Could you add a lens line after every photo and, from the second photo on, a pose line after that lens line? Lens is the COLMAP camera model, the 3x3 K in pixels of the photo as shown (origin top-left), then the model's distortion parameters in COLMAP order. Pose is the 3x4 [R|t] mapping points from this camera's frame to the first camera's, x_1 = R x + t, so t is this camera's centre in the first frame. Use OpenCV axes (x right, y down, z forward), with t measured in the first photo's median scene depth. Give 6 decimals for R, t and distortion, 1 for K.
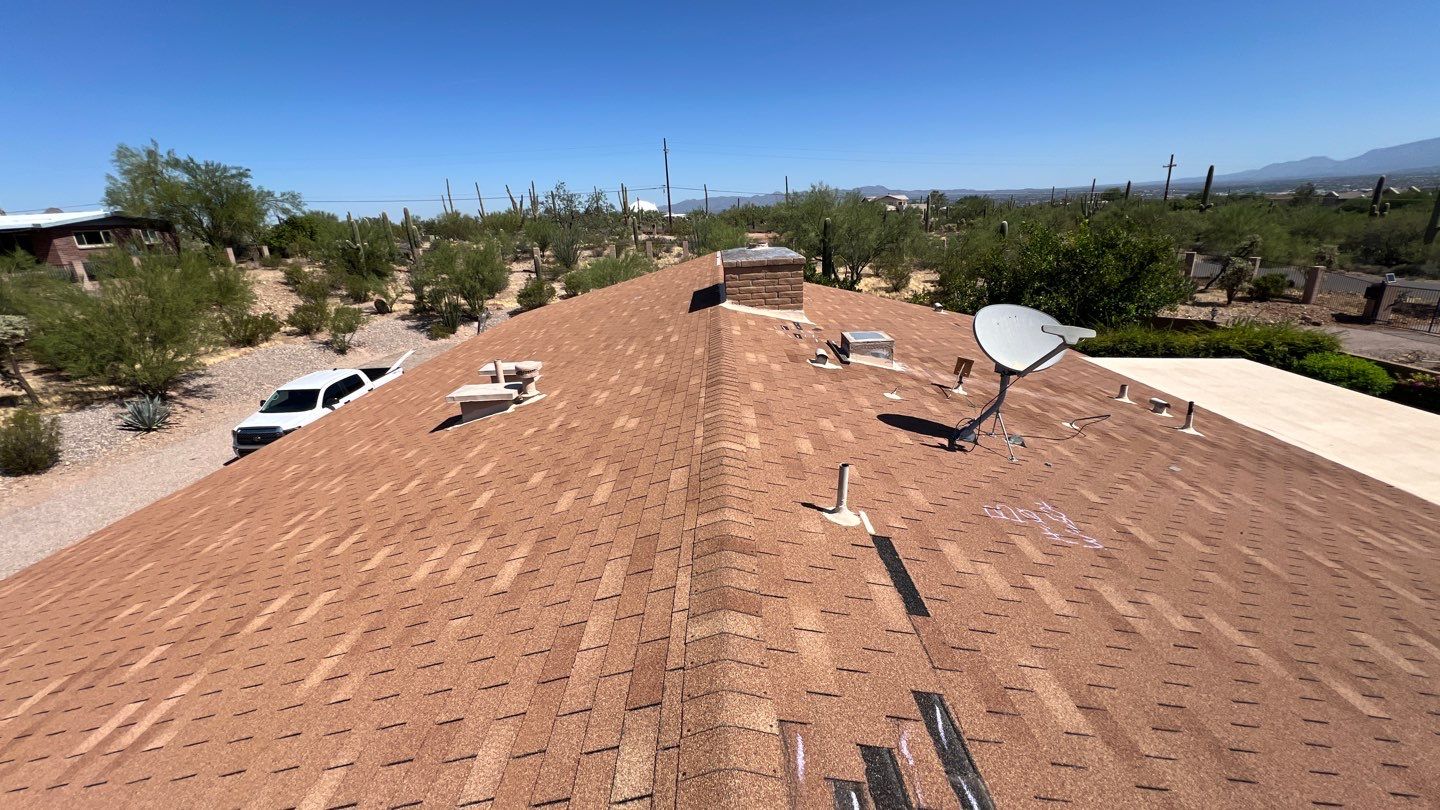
lens RADIAL K [[1101.2, 0, 712.9], [0, 1101.2, 409.1], [0, 0, 1]] dist [0.071902, -0.064410]
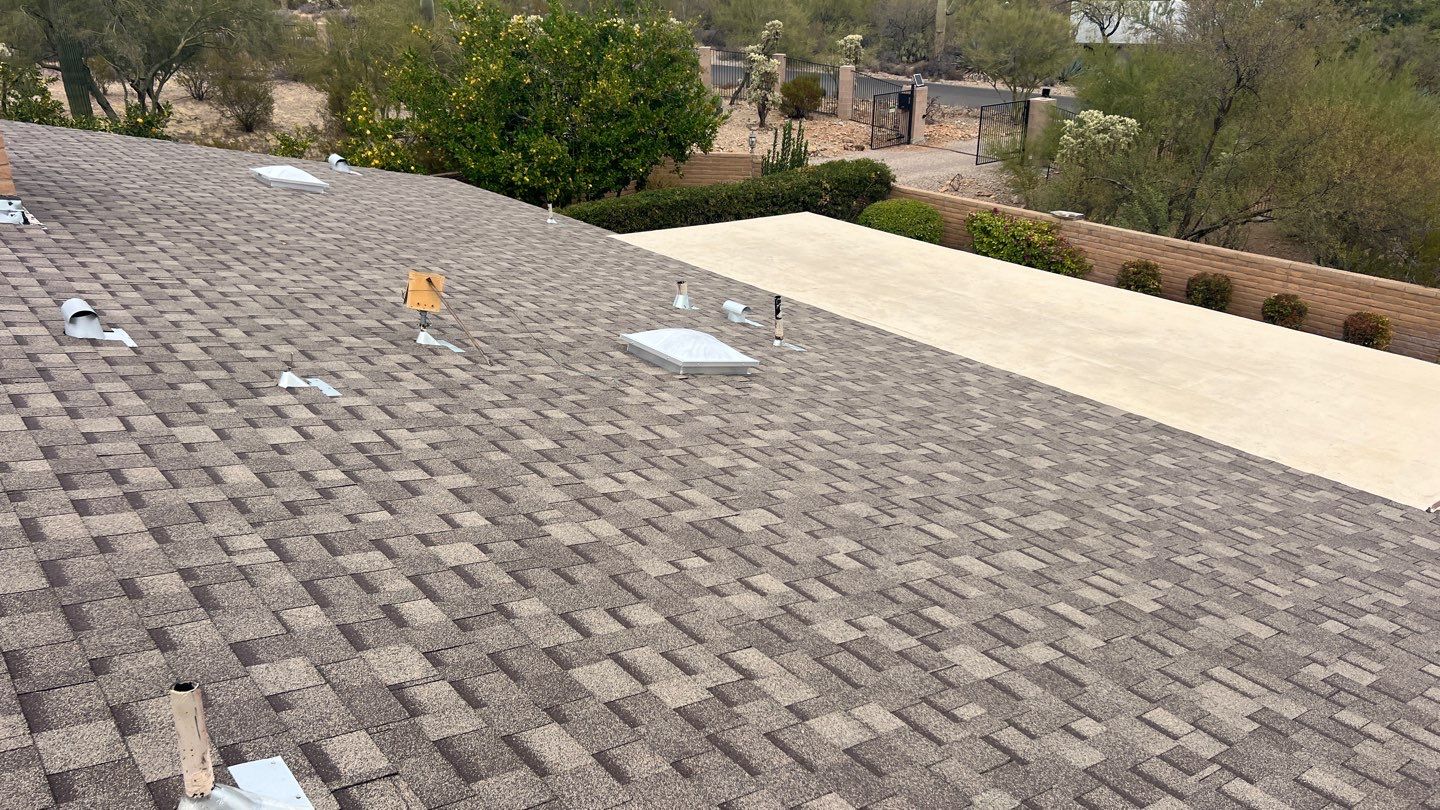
lens RADIAL K [[1101.2, 0, 712.9], [0, 1101.2, 409.1], [0, 0, 1]] dist [0.071902, -0.064410]
pose [[0.826306, -0.187213, 0.531197, 0.048395], [0.091349, 0.975199, 0.201598, -0.066547], [-0.555765, -0.118057, 0.822914, 0.452017]]
